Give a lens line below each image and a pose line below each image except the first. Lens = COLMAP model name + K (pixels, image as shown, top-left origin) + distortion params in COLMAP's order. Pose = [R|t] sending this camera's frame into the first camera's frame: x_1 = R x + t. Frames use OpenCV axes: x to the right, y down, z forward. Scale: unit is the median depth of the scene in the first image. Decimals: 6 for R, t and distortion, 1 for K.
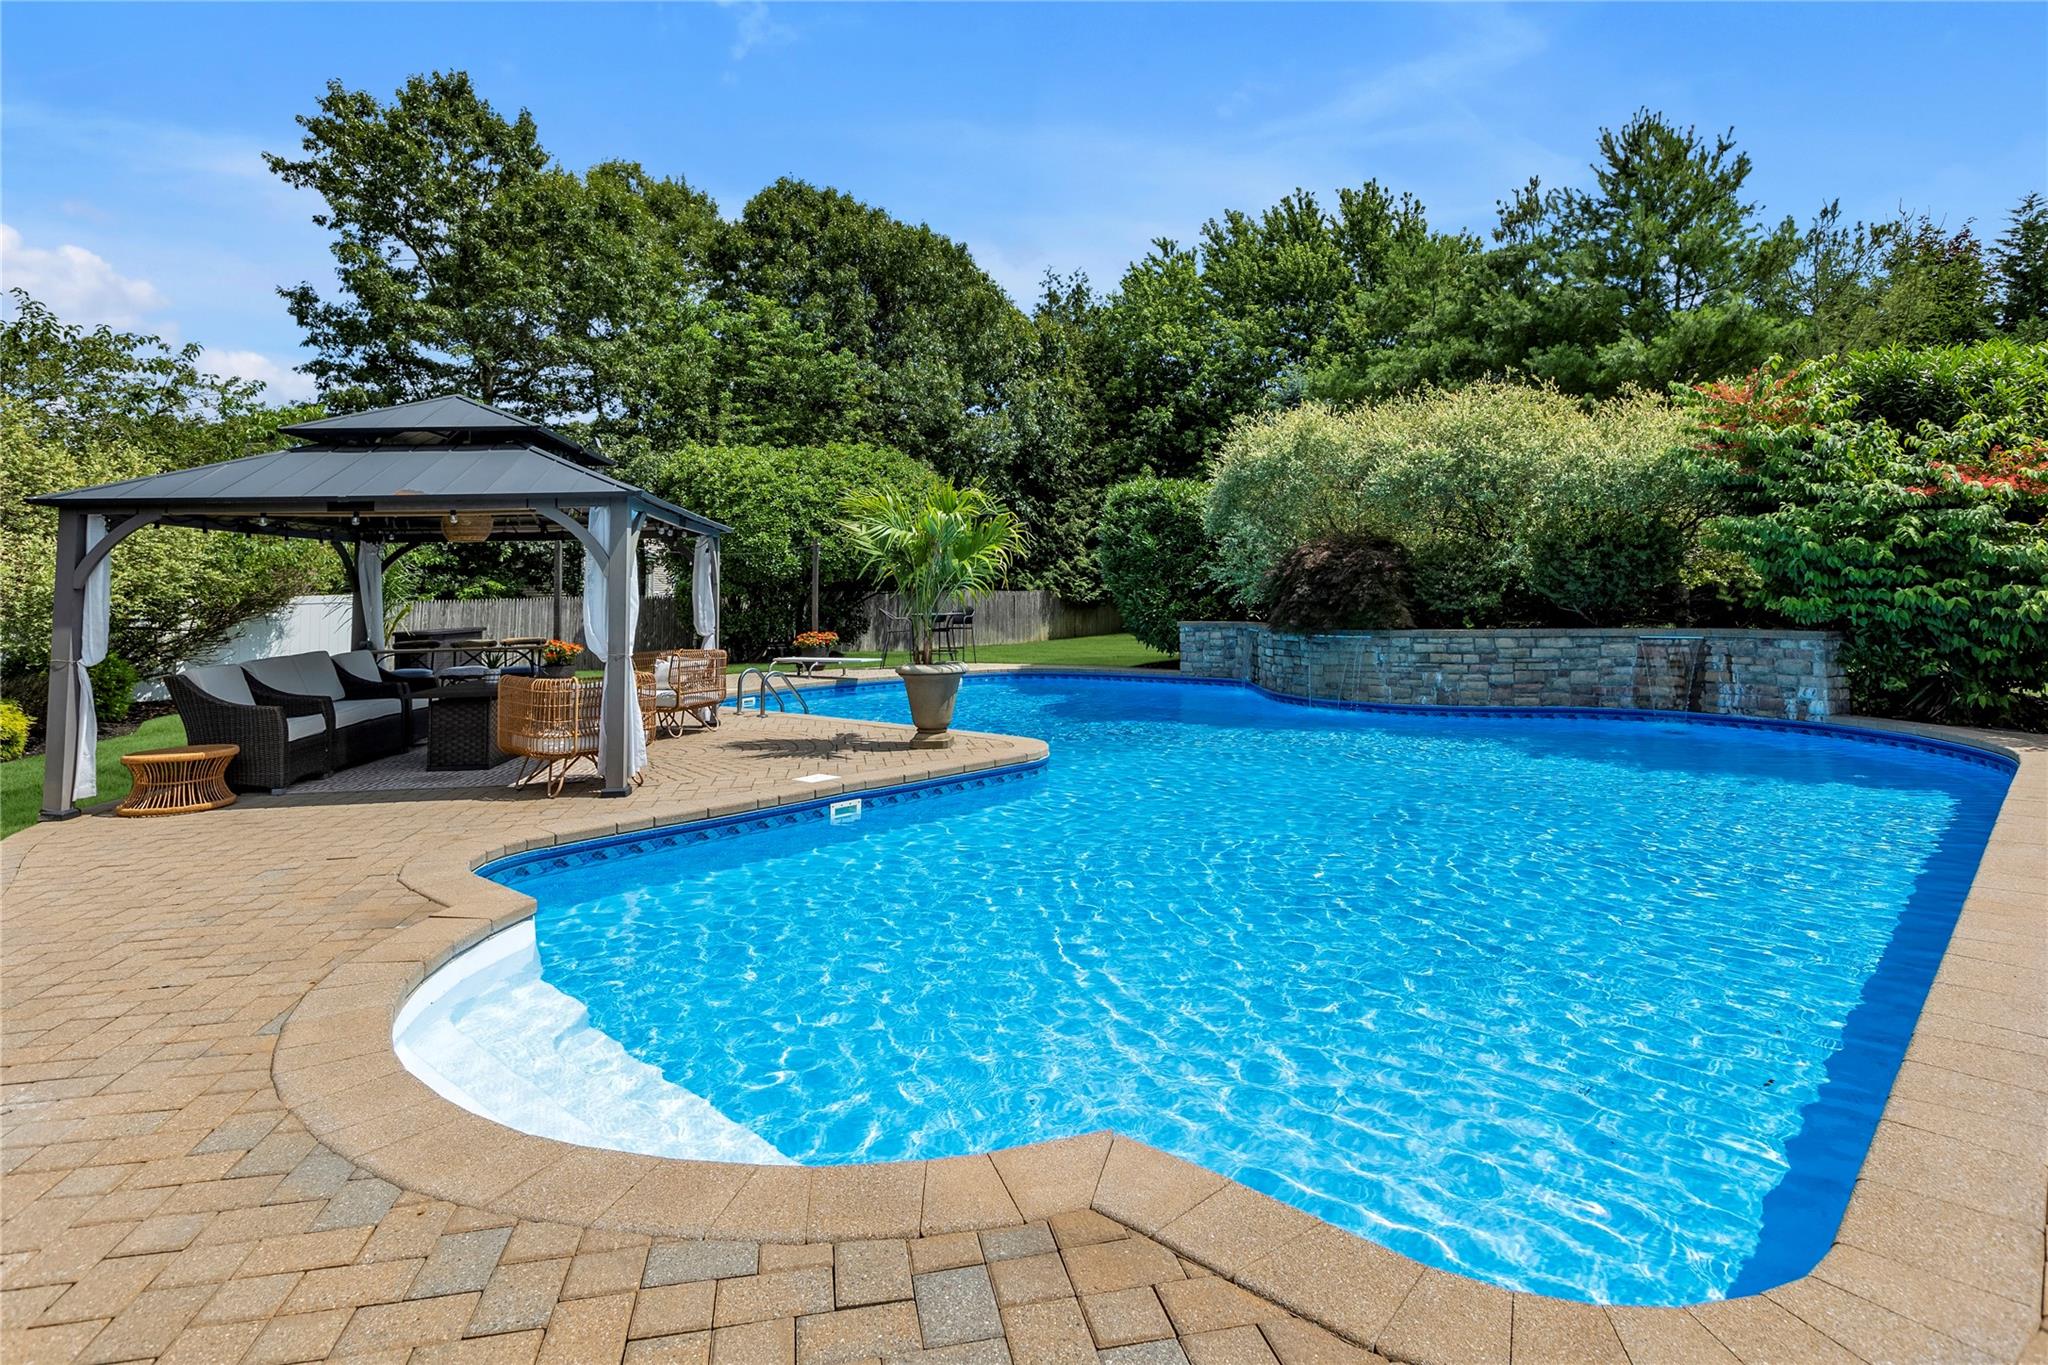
lens RADIAL K [[980.2, 0, 1035.1], [0, 980.2, 528.4], [0, 0, 1]] dist [0.002159, 0.000579]
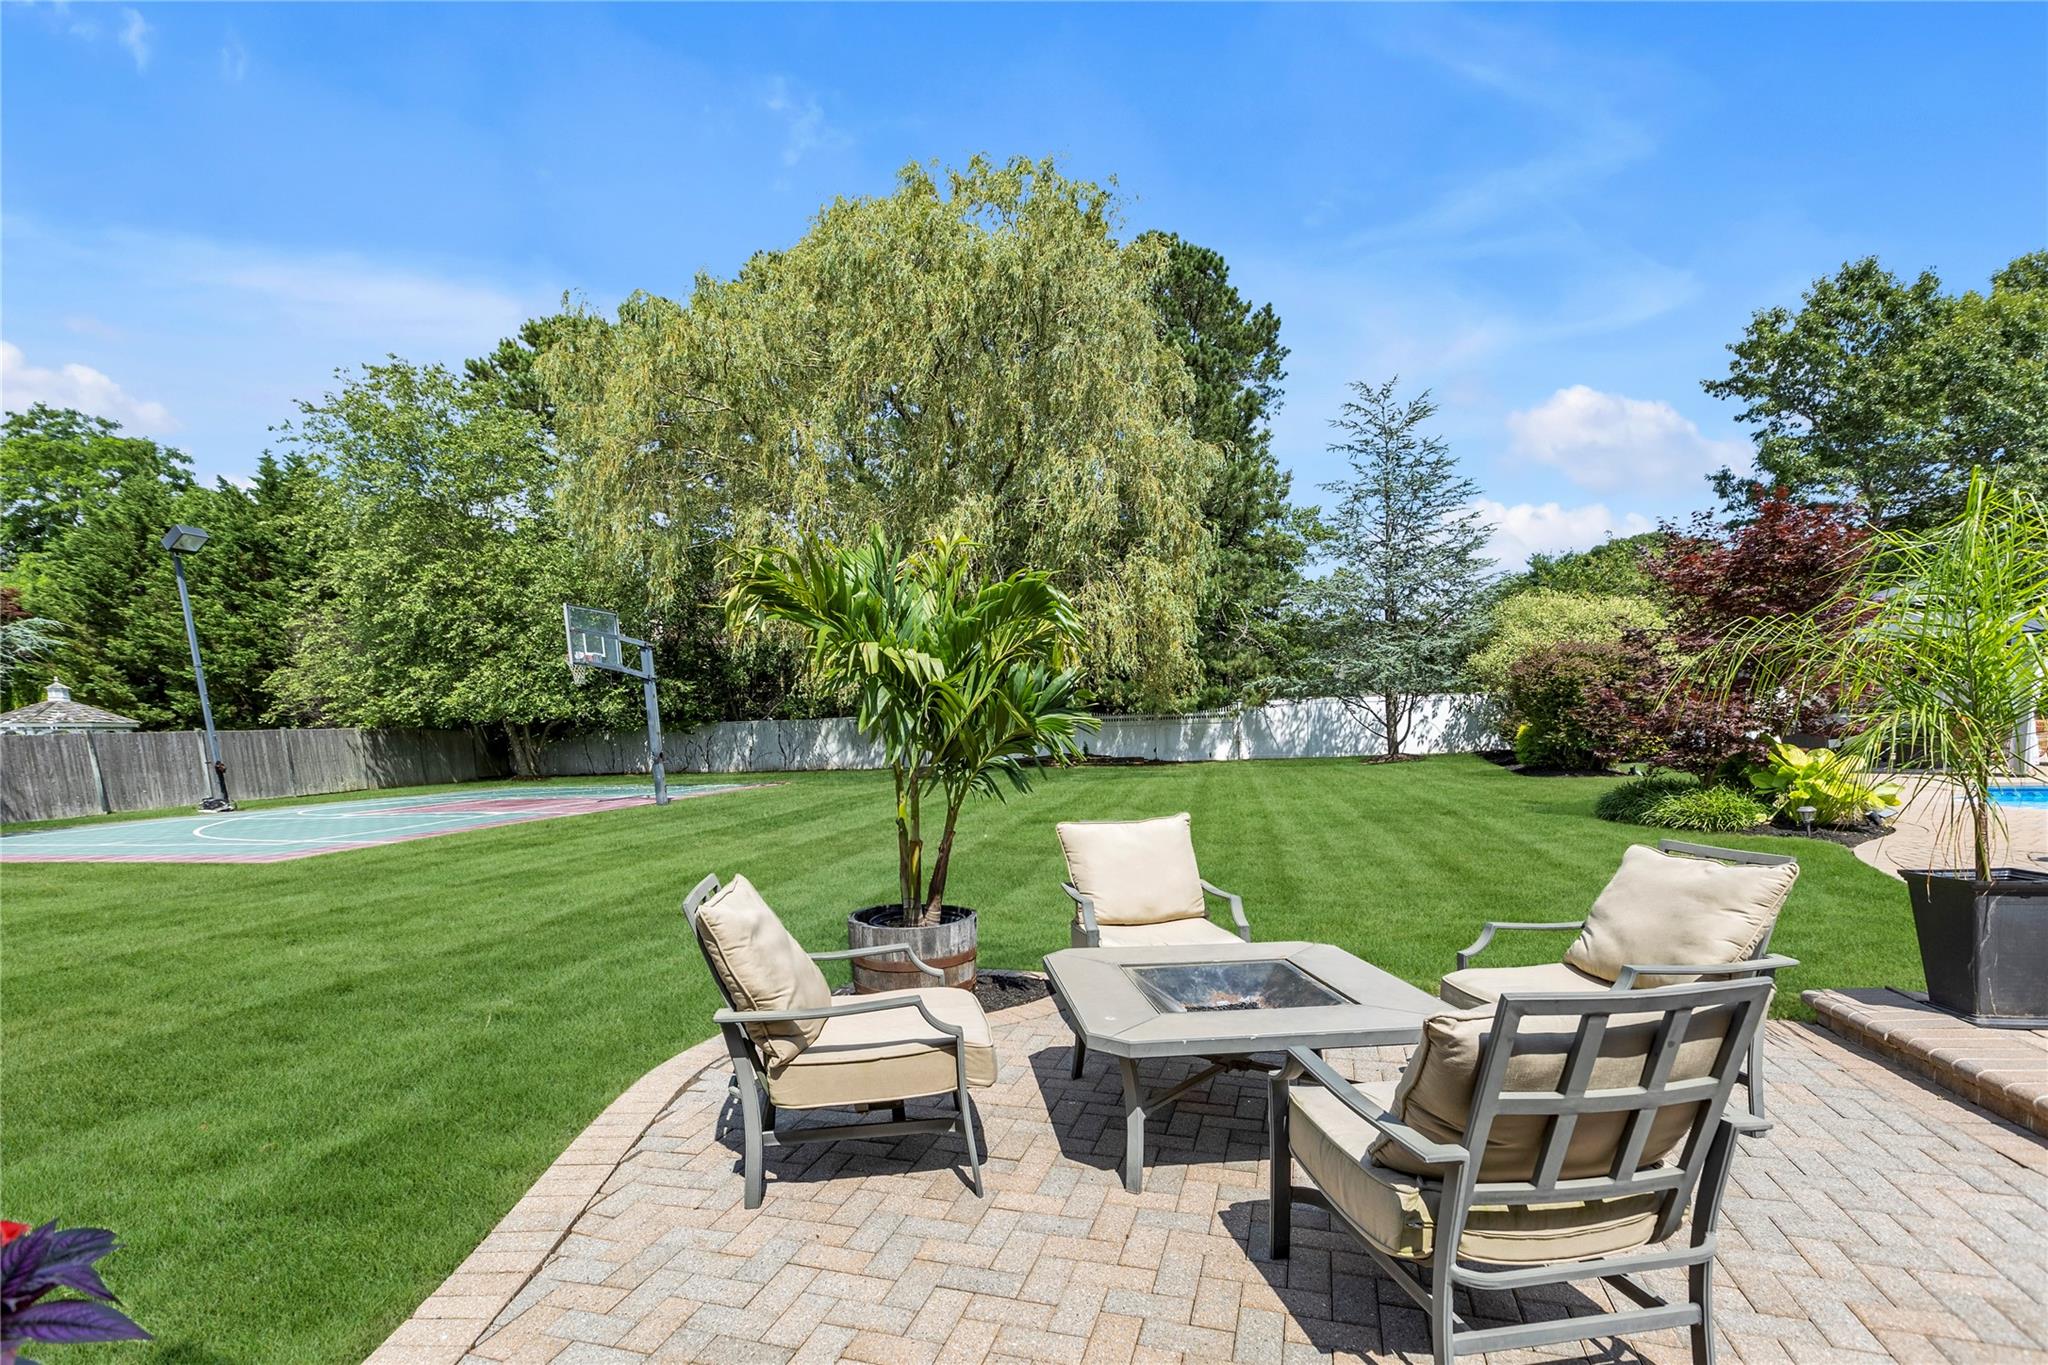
lens RADIAL K [[1022.7, 0, 936.0], [0, 1022.7, 835.2], [0, 0, 1]] dist [0.002791, -0.004347]
pose [[0.379626, 0.111752, -0.918366, 0.241809], [0.079721, 0.985033, 0.152819, -0.042170], [0.921699, -0.131228, 0.365036, -0.666709]]
